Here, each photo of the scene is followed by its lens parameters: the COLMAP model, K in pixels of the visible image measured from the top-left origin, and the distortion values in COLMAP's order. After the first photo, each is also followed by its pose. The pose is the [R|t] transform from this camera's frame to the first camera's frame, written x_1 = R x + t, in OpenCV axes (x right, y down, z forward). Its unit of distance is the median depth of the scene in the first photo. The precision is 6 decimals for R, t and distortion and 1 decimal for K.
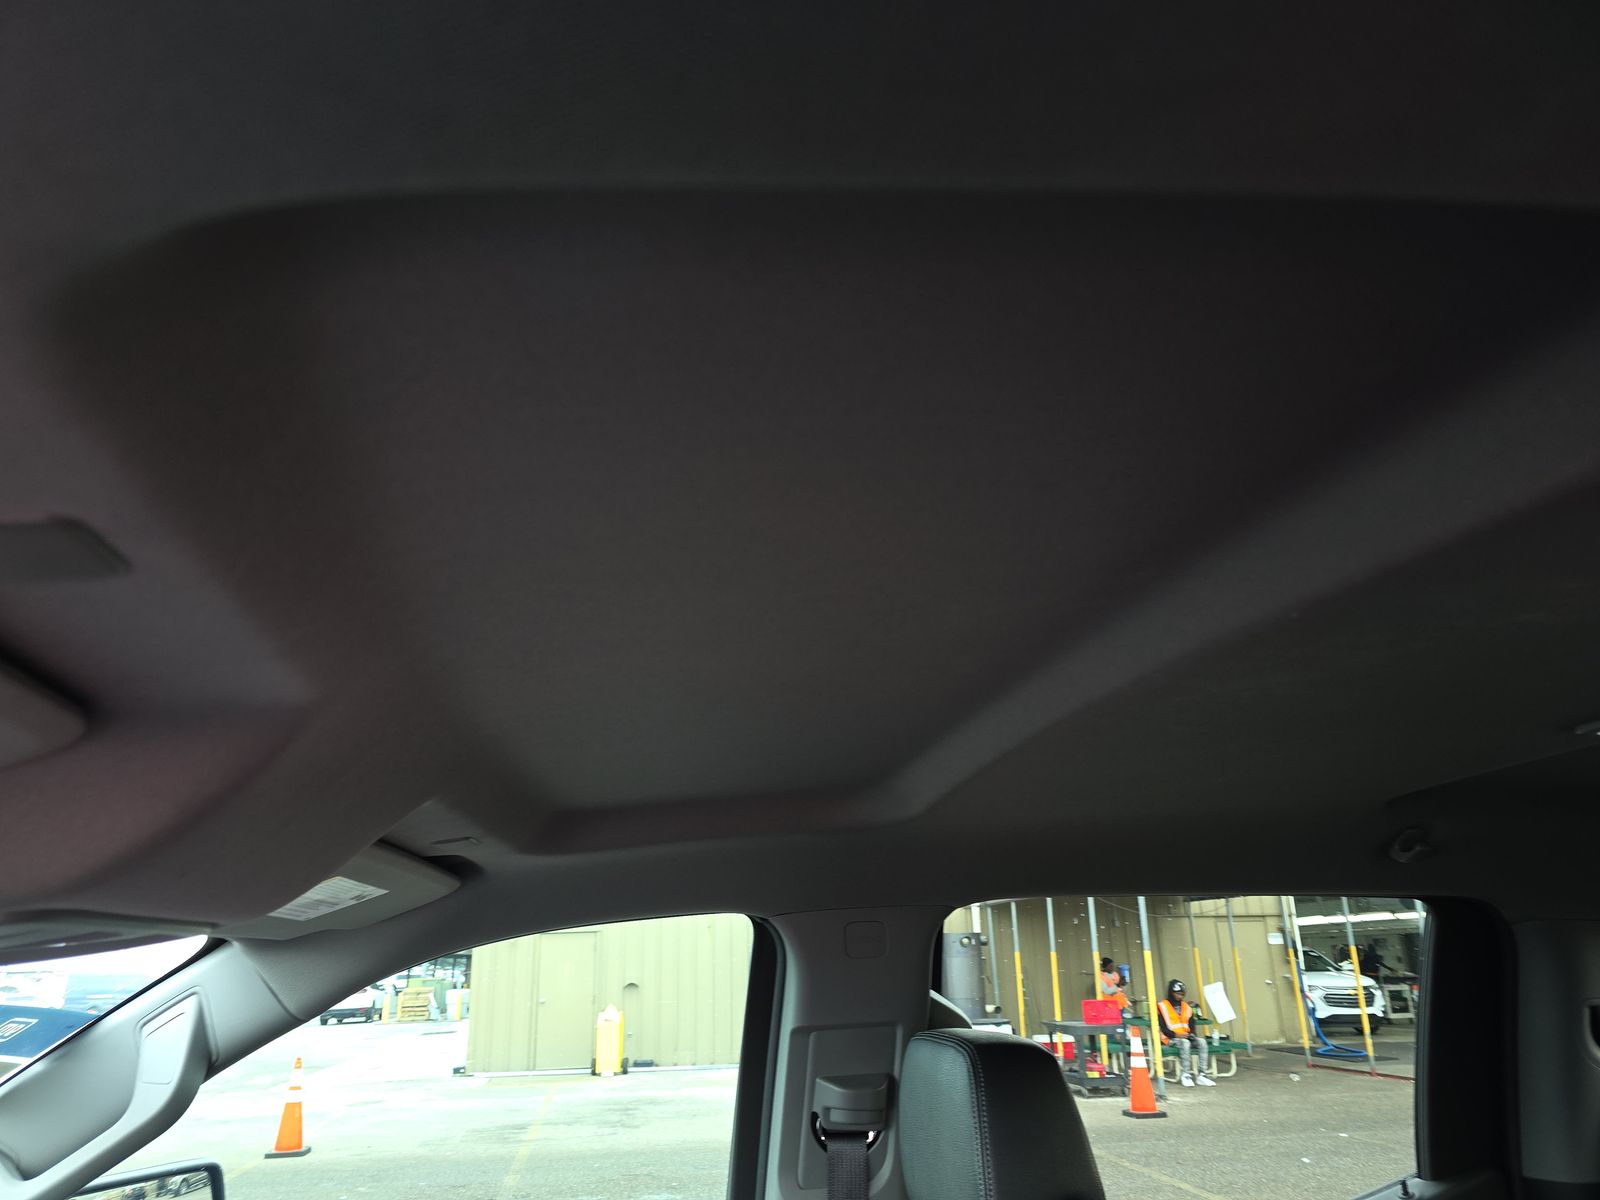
lens RADIAL K [[1059.5, 0, 800.0], [0, 1059.5, 600.0], [0, 0, 1]] dist [0.003834, 0.000766]
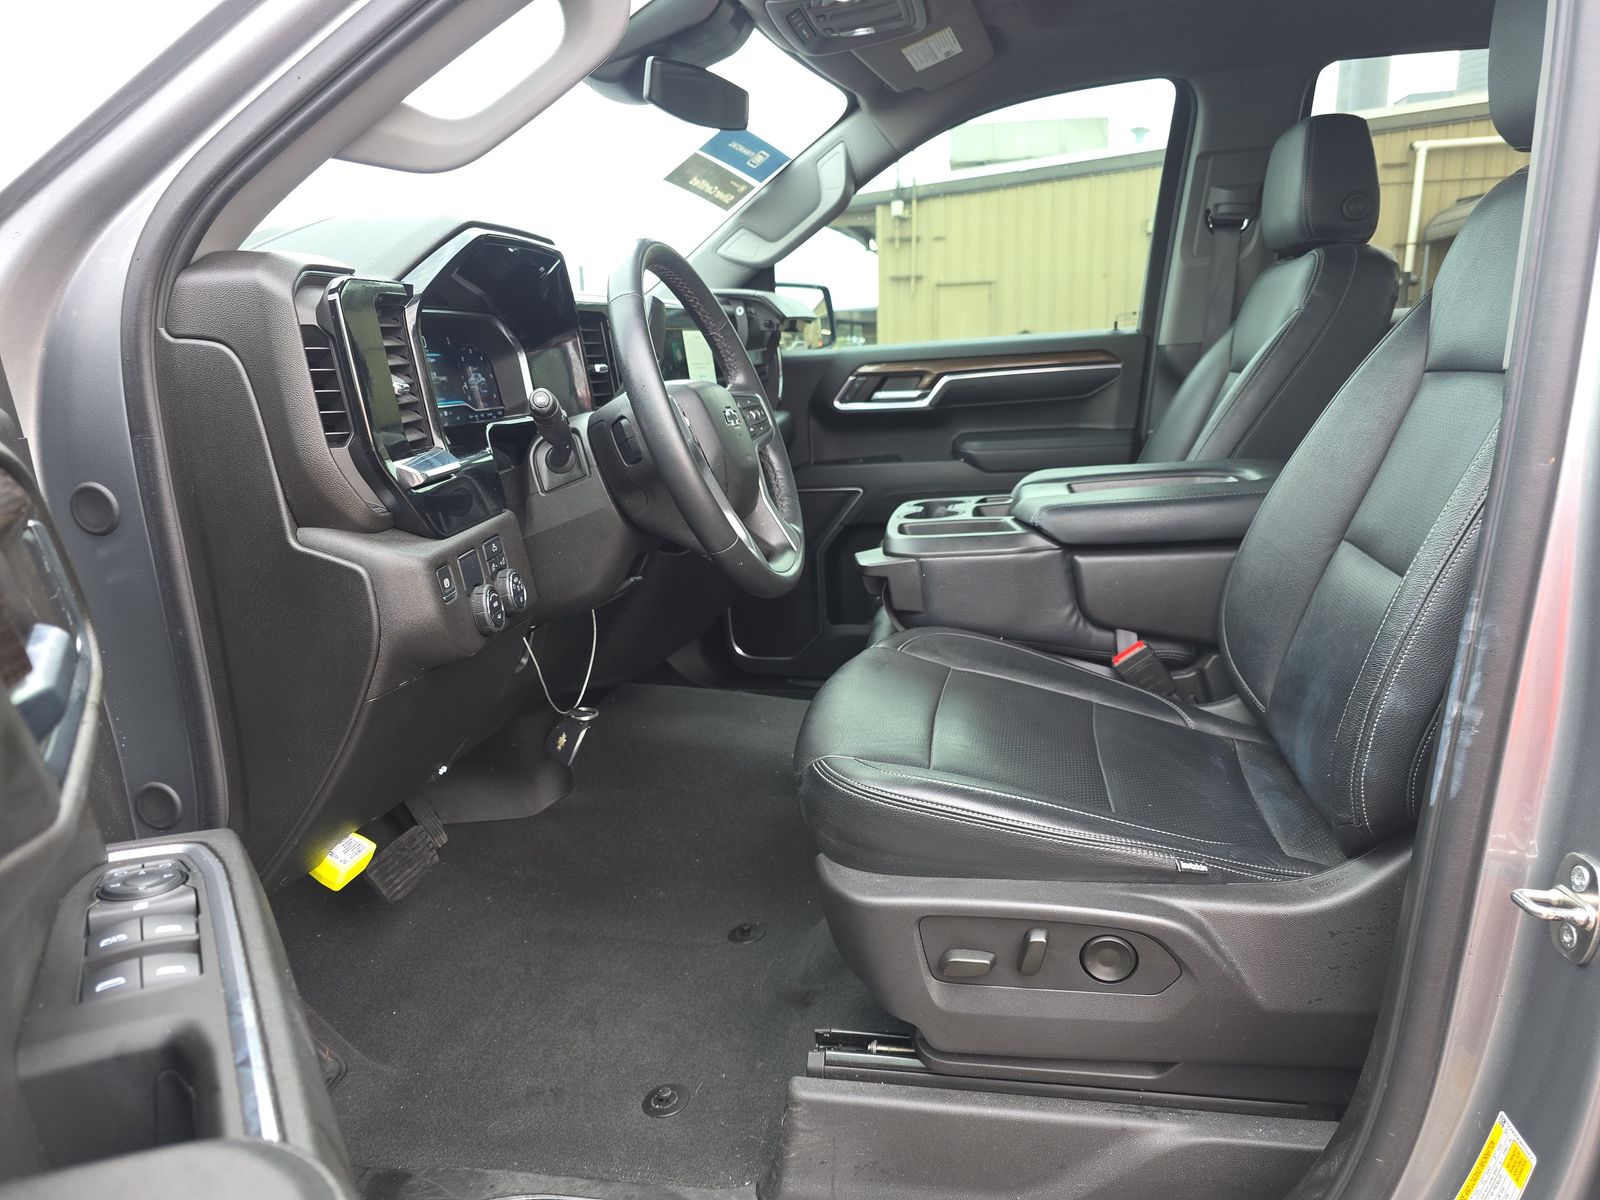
lens RADIAL K [[1059.5, 0, 800.0], [0, 1059.5, 600.0], [0, 0, 1]] dist [0.003834, 0.000766]
pose [[0.942347, 0.074162, -0.326317, -0.000342], [0.119840, 0.835670, 0.535998, 0.048596], [0.312444, -0.544202, 0.778603, -0.756369]]
